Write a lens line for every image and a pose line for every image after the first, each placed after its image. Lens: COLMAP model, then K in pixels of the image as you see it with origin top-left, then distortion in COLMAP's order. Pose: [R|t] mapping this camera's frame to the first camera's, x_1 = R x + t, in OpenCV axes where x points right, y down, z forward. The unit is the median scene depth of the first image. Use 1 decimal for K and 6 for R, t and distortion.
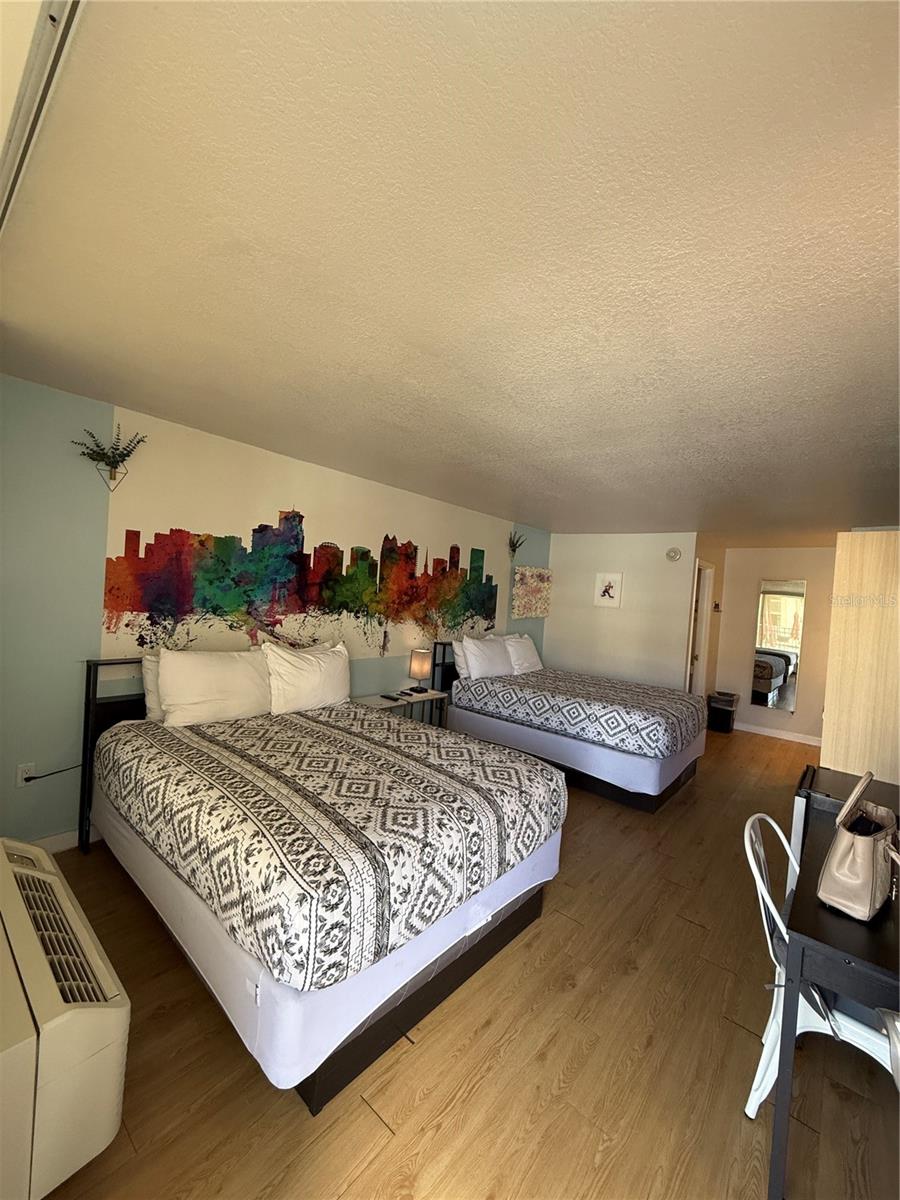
lens RADIAL K [[478.0, 0, 450.0], [0, 478.0, 600.0], [0, 0, 1]] dist [-0.001159, -0.000007]
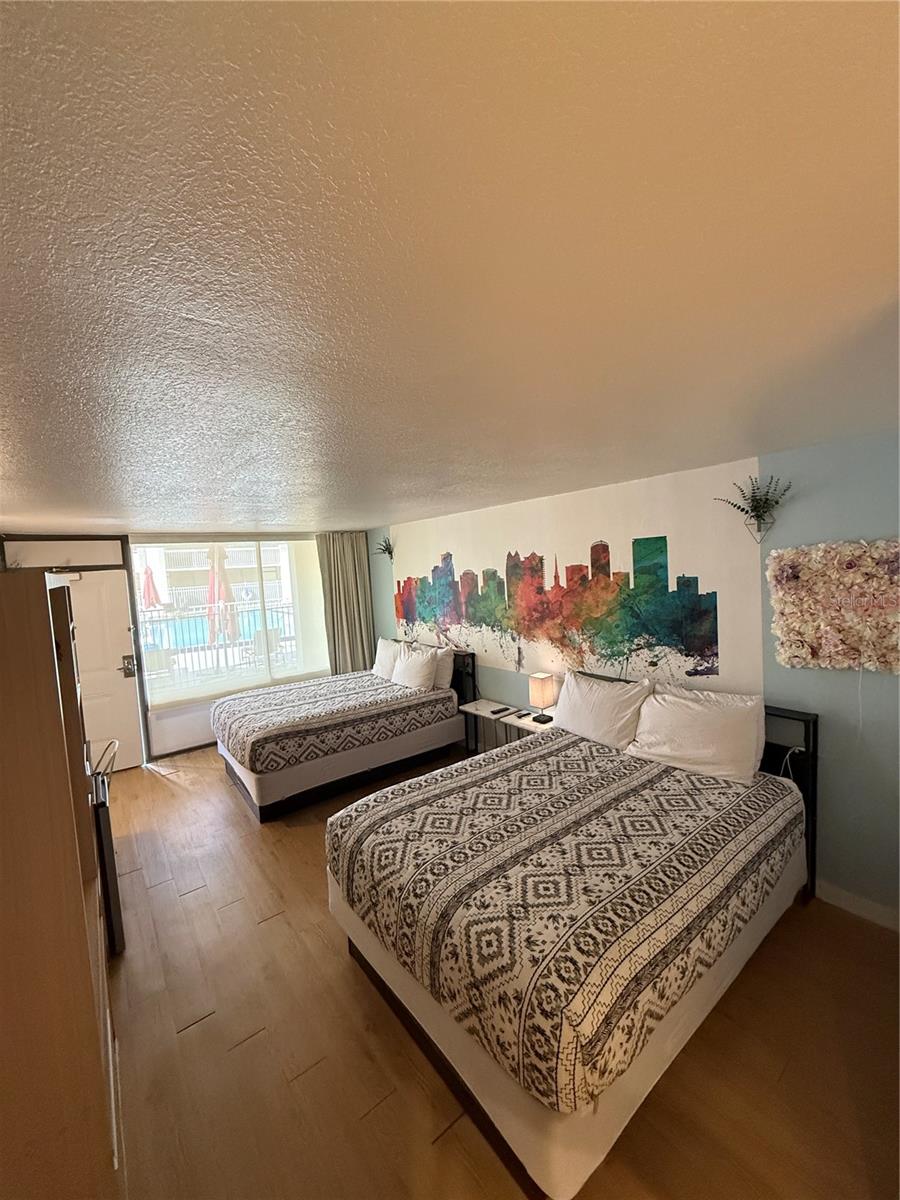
lens RADIAL K [[478.0, 0, 450.0], [0, 478.0, 600.0], [0, 0, 1]] dist [-0.001159, -0.000007]
pose [[-0.213410, 0.003167, -0.976958, 0.880417], [0.013742, 0.999906, 0.000239, -0.036438], [0.976866, -0.013375, -0.213434, 1.081064]]
